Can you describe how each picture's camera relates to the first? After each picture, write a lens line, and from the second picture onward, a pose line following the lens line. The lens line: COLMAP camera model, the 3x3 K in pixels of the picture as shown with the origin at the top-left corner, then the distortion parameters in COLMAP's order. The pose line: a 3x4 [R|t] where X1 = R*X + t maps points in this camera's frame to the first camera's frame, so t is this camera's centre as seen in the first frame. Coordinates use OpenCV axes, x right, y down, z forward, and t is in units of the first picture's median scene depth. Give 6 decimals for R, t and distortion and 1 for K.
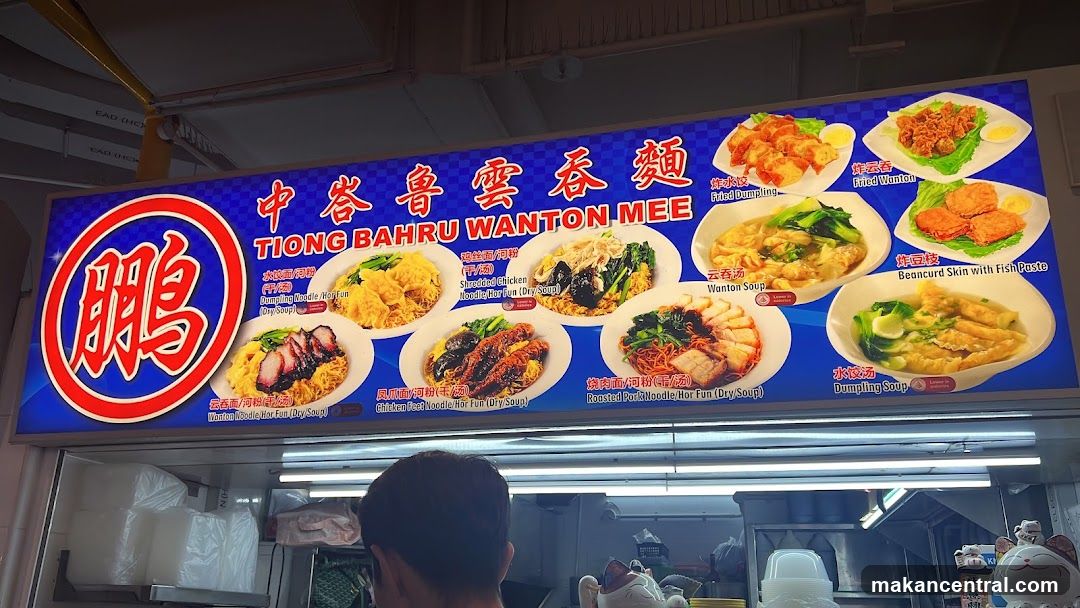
lens RADIAL K [[832.1, 0, 536.6], [0, 832.1, 322.7], [0, 0, 1]] dist [0.099895, -0.180871]
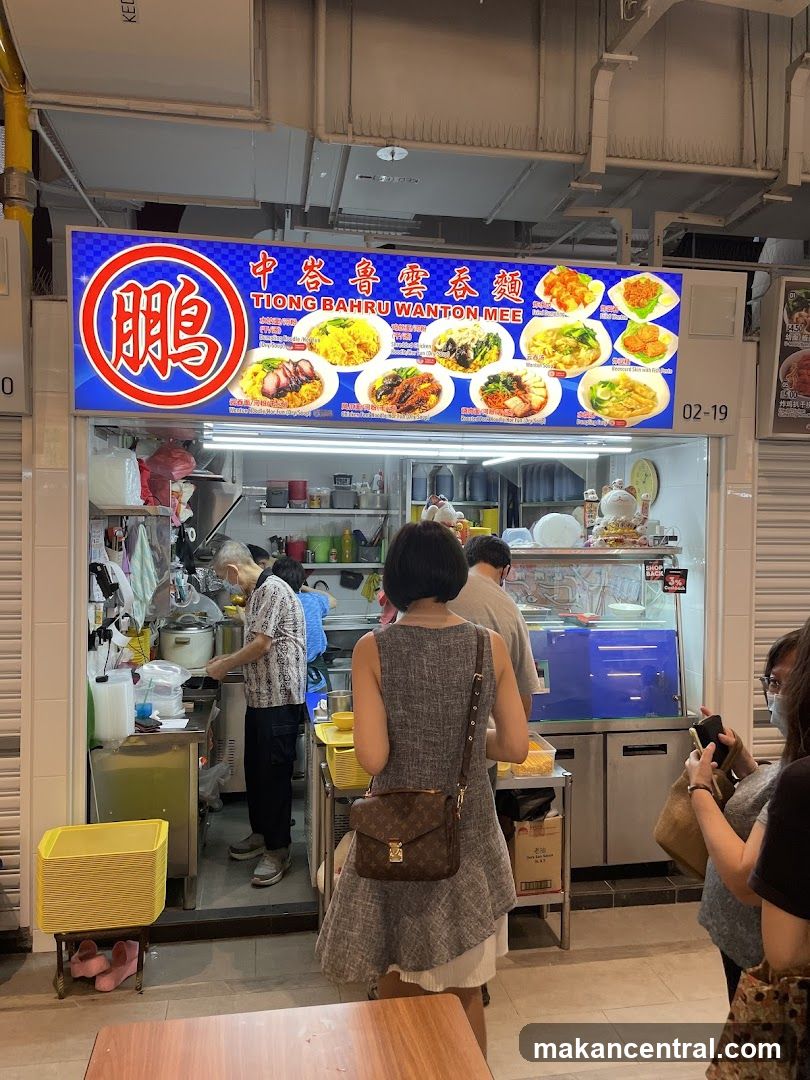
lens RADIAL K [[833.8, 0, 400.2], [0, 833.8, 532.1], [0, 0, 1]] dist [0.081500, -0.075104]
pose [[0.908624, -0.014056, 0.417378, -0.803013], [-0.136150, 0.934858, 0.327879, -0.252616], [-0.394798, -0.354744, 0.847520, -0.604256]]
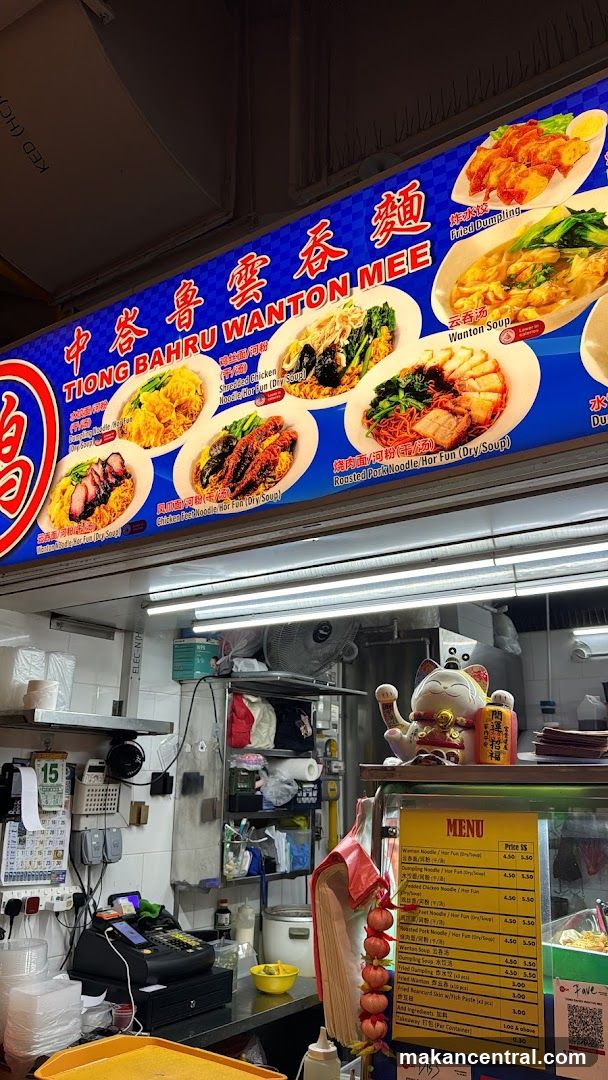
lens RADIAL K [[786.0, 0, 303.7], [0, 786.0, 536.9], [0, 0, 1]] dist [0.090510, -0.105720]
pose [[0.939793, -0.108870, -0.323939, 0.286665], [0.121139, 0.992474, 0.017889, 0.123399], [0.319553, -0.056053, 0.945909, 0.139820]]
